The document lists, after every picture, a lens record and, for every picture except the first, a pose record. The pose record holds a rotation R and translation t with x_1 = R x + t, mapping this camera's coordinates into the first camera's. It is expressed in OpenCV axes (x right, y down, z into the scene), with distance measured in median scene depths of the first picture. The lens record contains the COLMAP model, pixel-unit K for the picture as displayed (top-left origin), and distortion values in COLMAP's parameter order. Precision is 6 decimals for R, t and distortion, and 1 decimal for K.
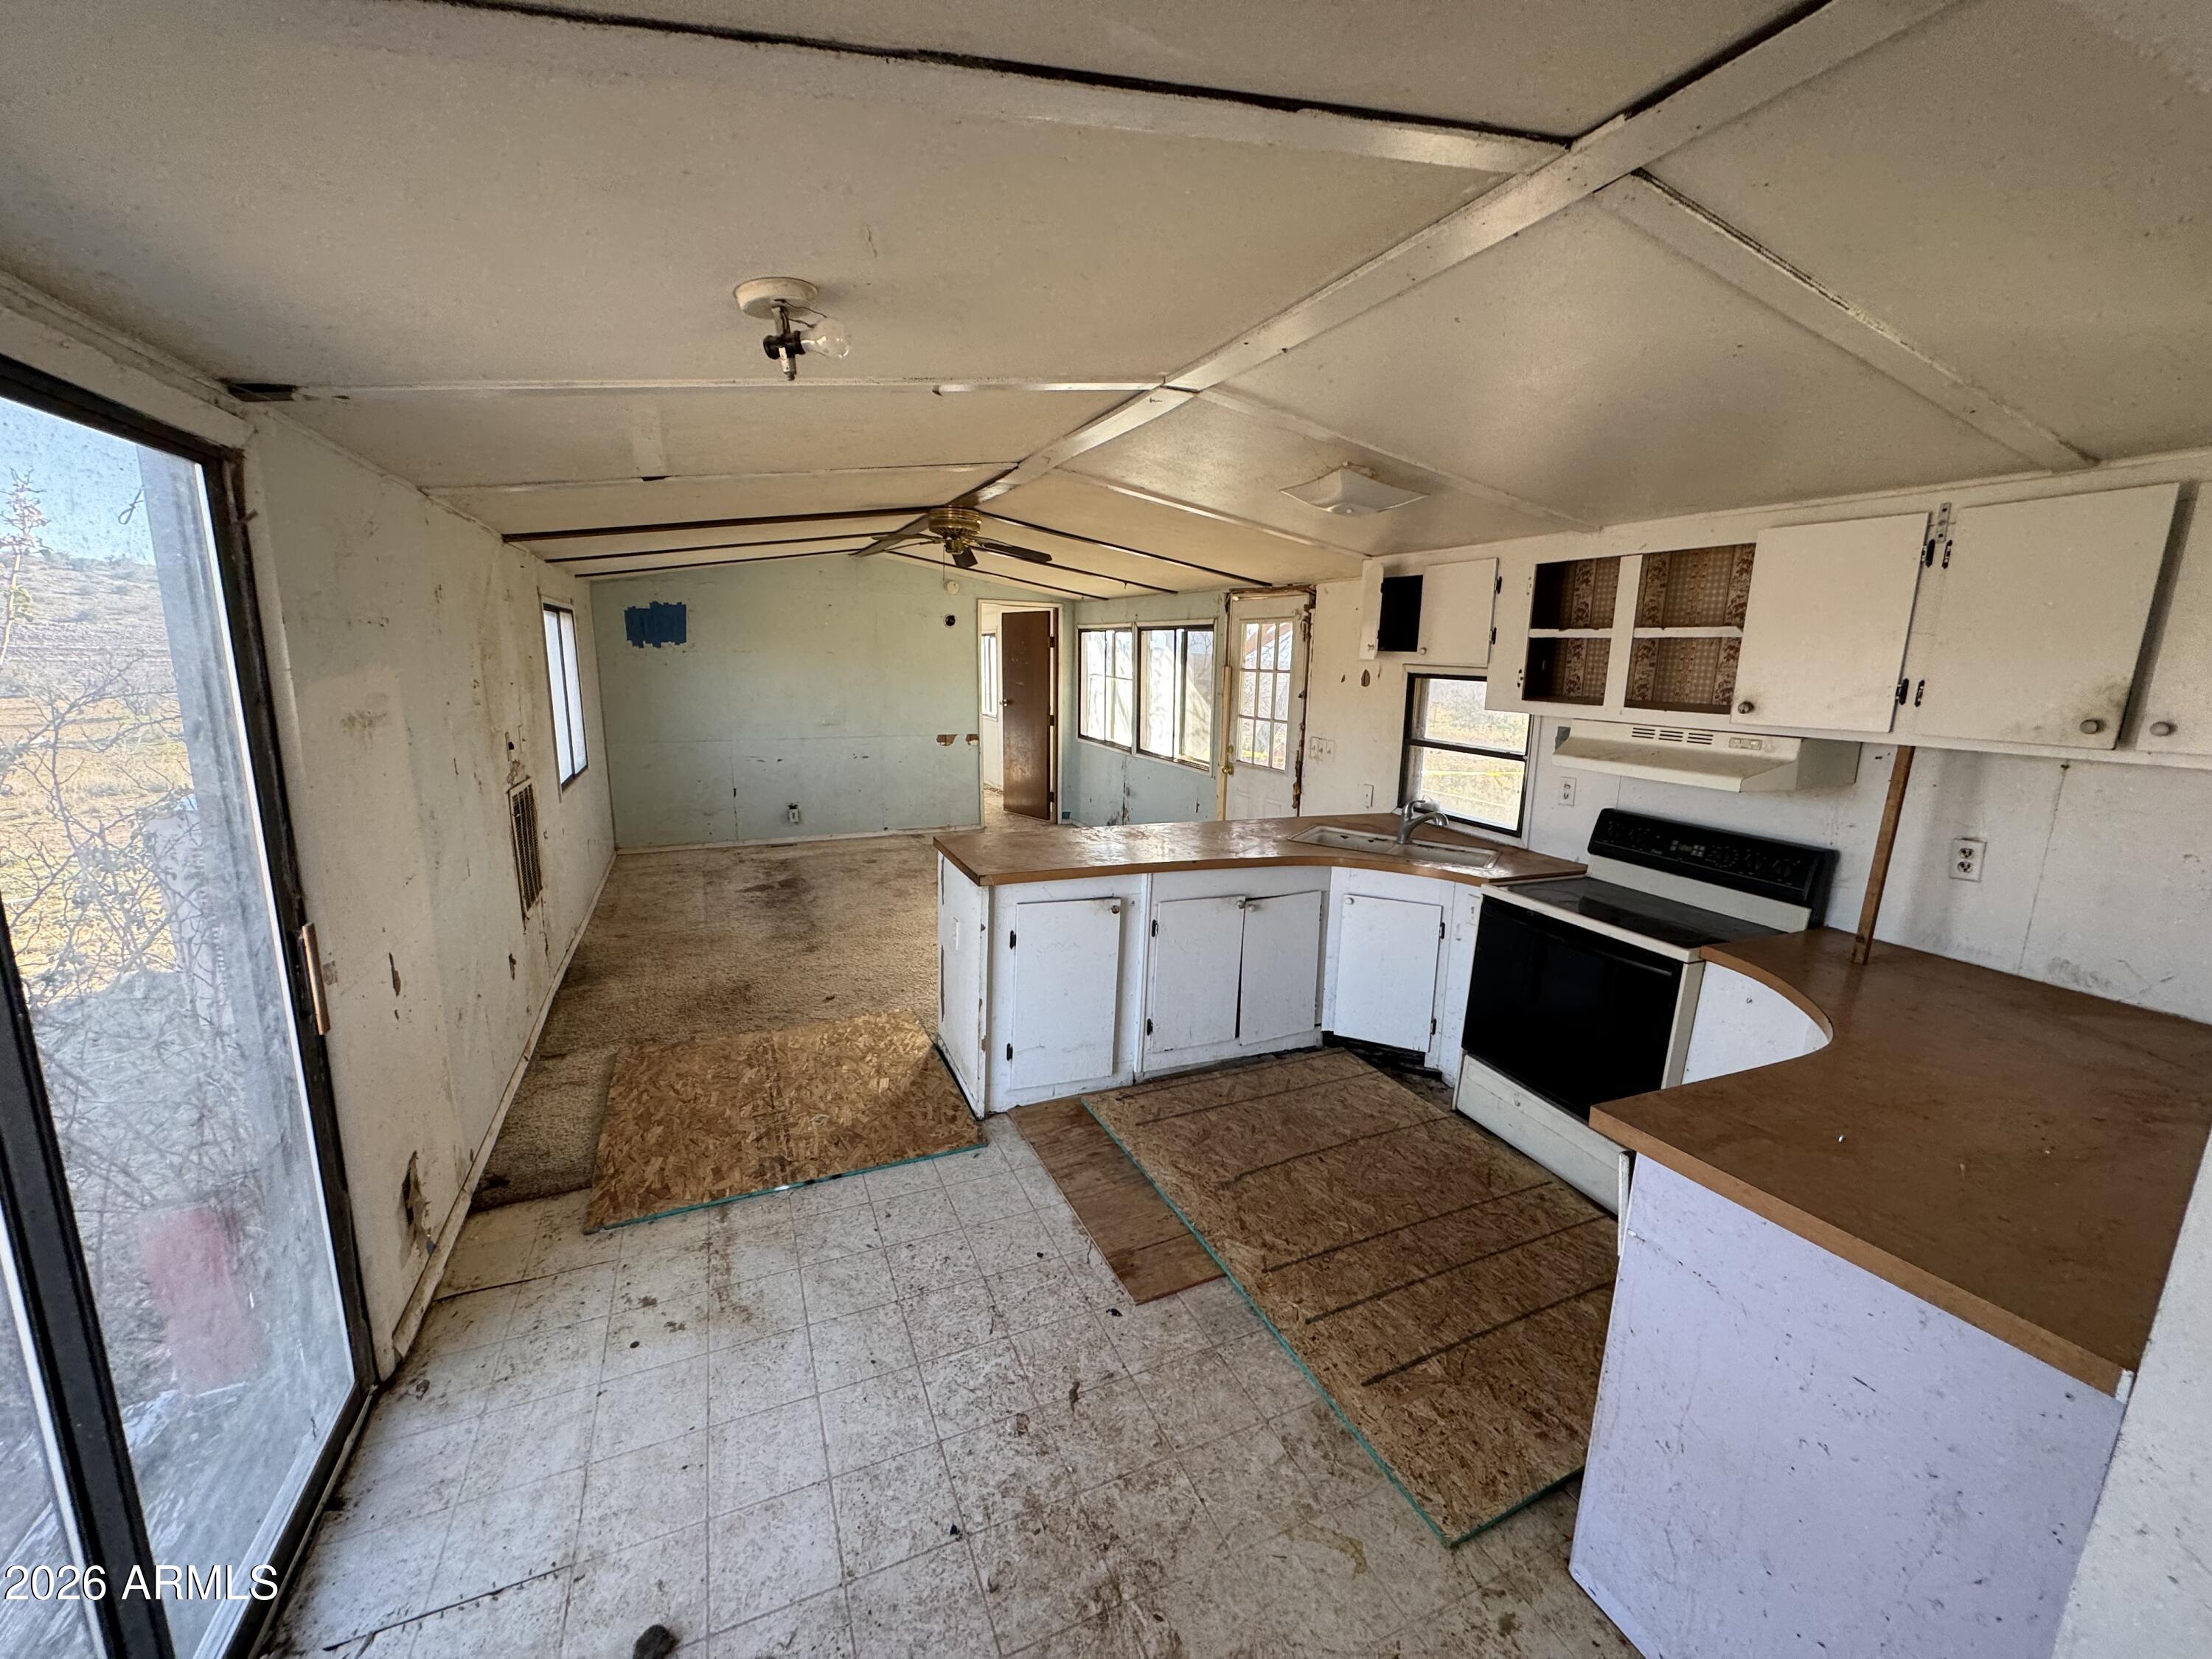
lens RADIAL K [[881.8, 0, 1106.2], [0, 881.8, 827.8], [0, 0, 1]] dist [-0.003107, 0.000378]
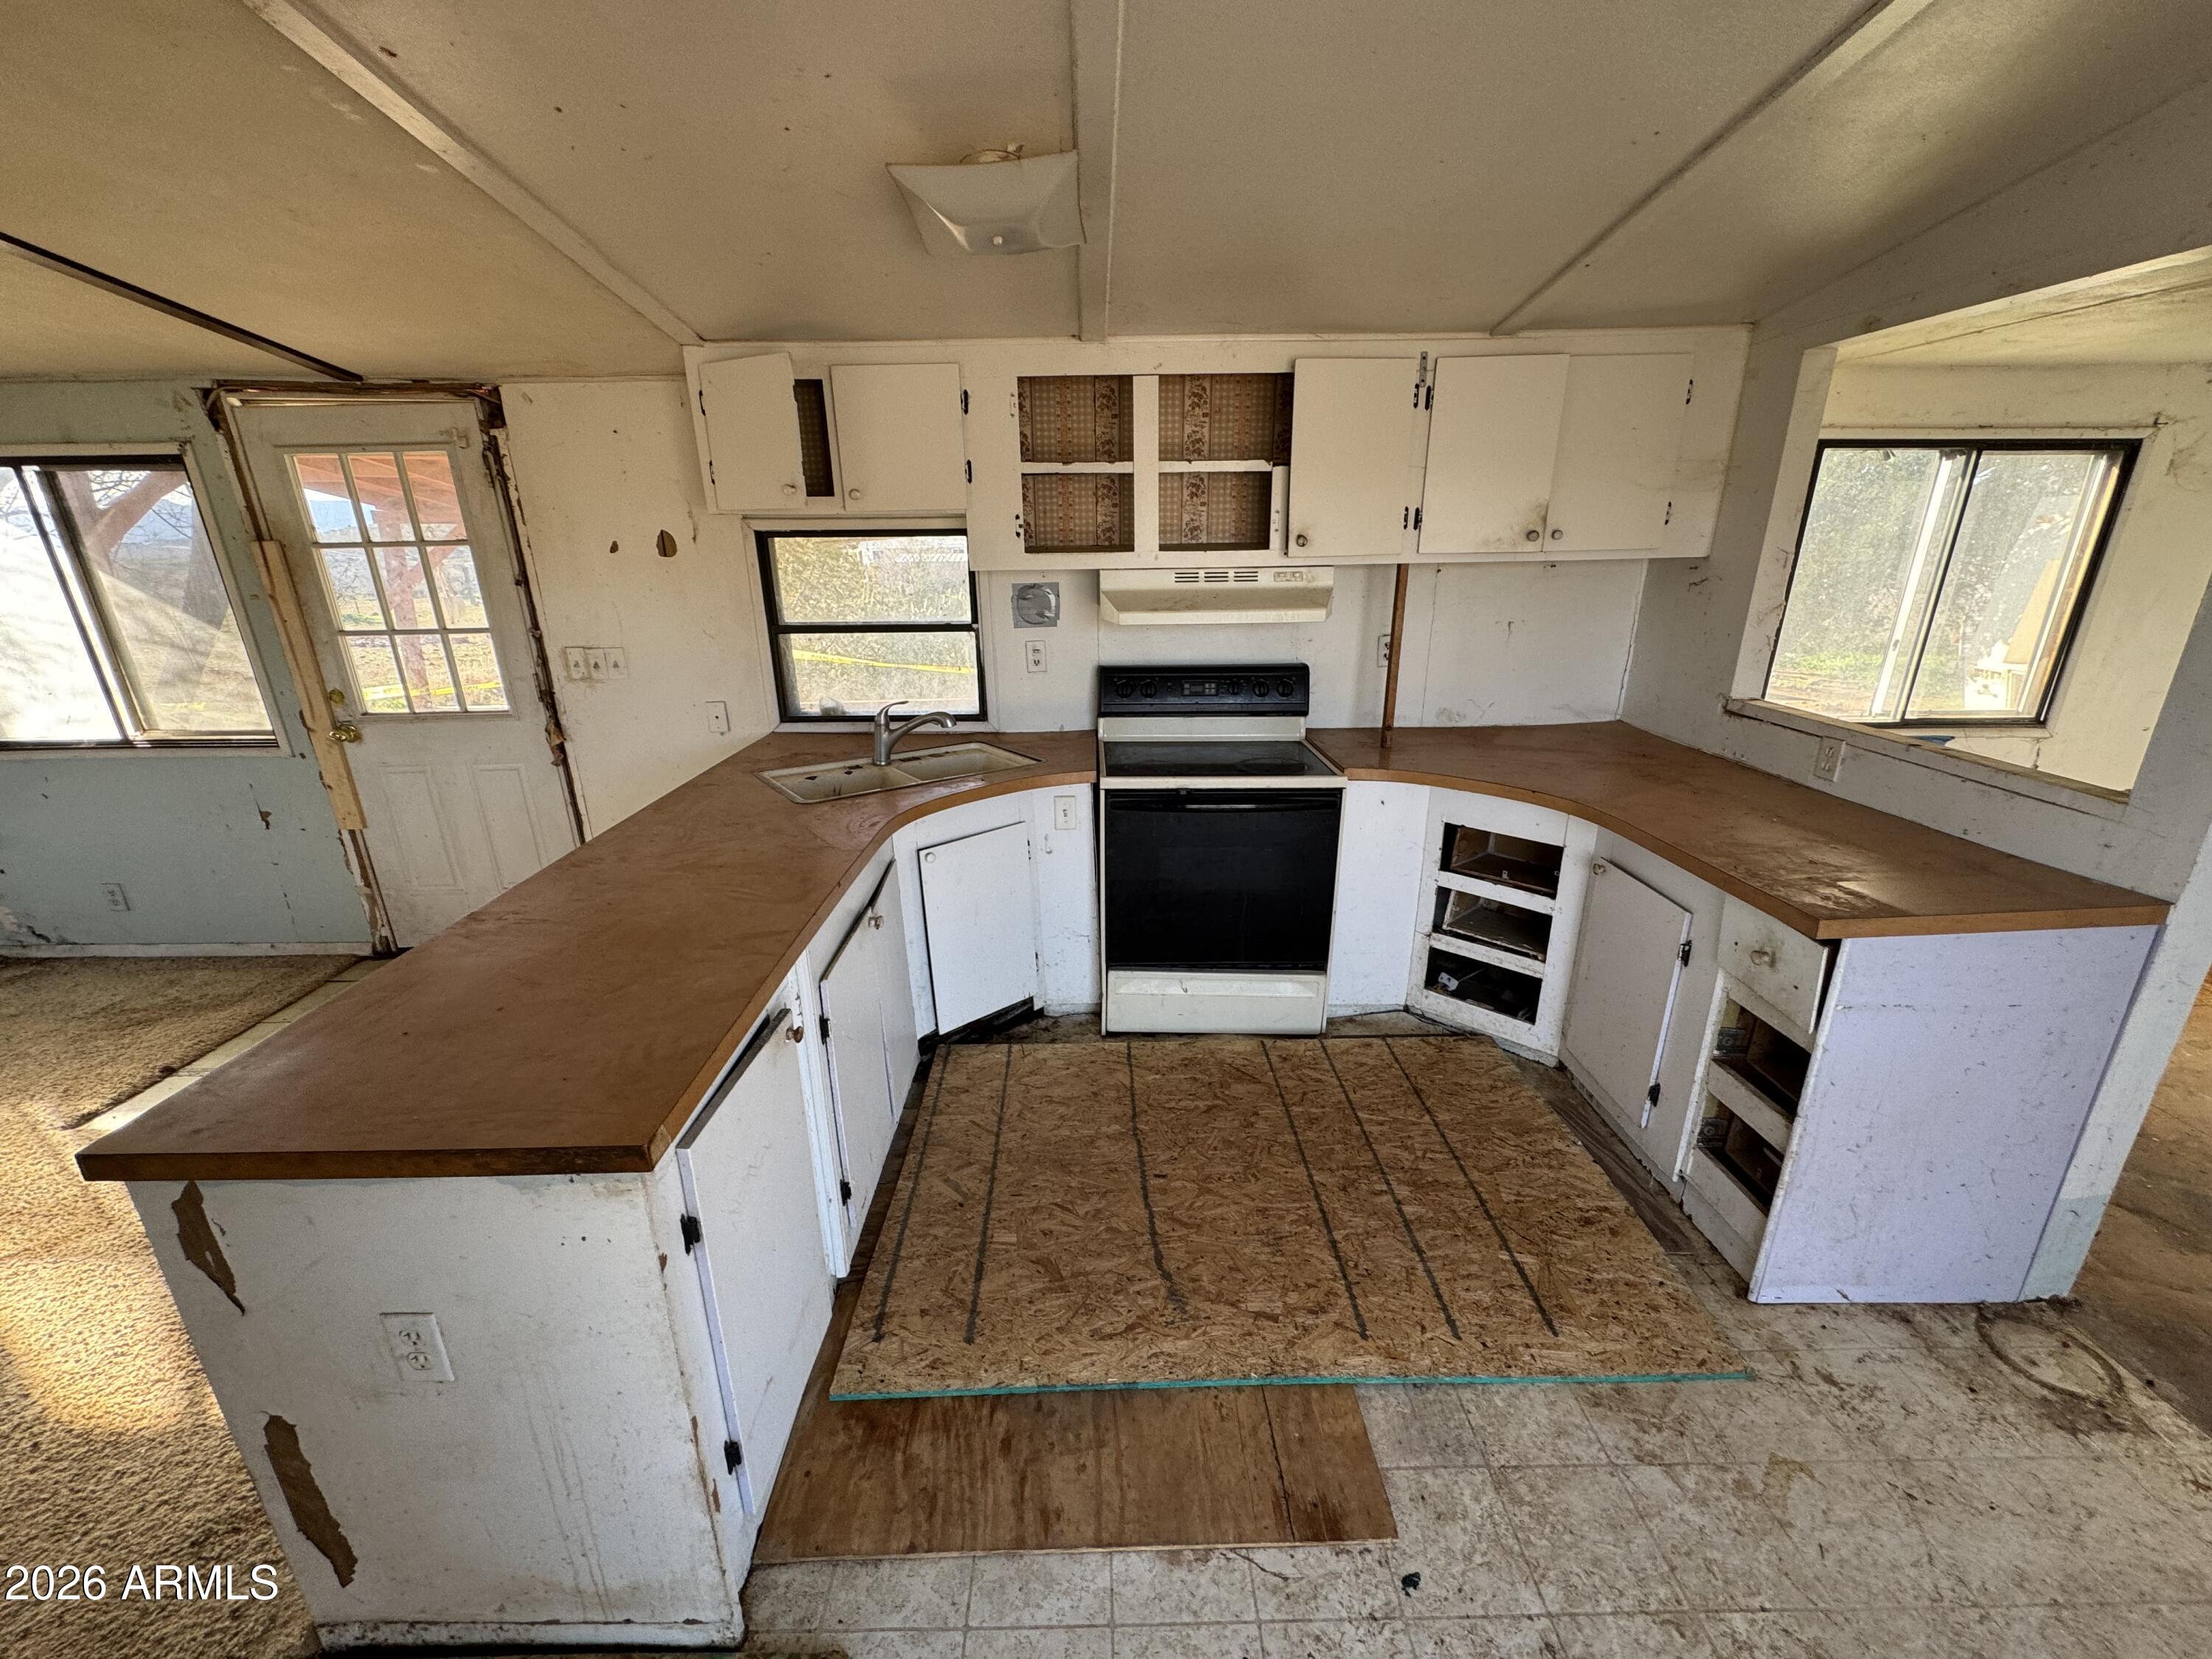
lens RADIAL K [[881.8, 0, 1106.2], [0, 881.8, 827.8], [0, 0, 1]] dist [-0.003107, 0.000378]
pose [[0.392080, -0.323353, 0.861229, -0.315374], [0.200734, 0.943702, 0.262932, -0.113049], [-0.897763, 0.069788, 0.434915, 0.641741]]
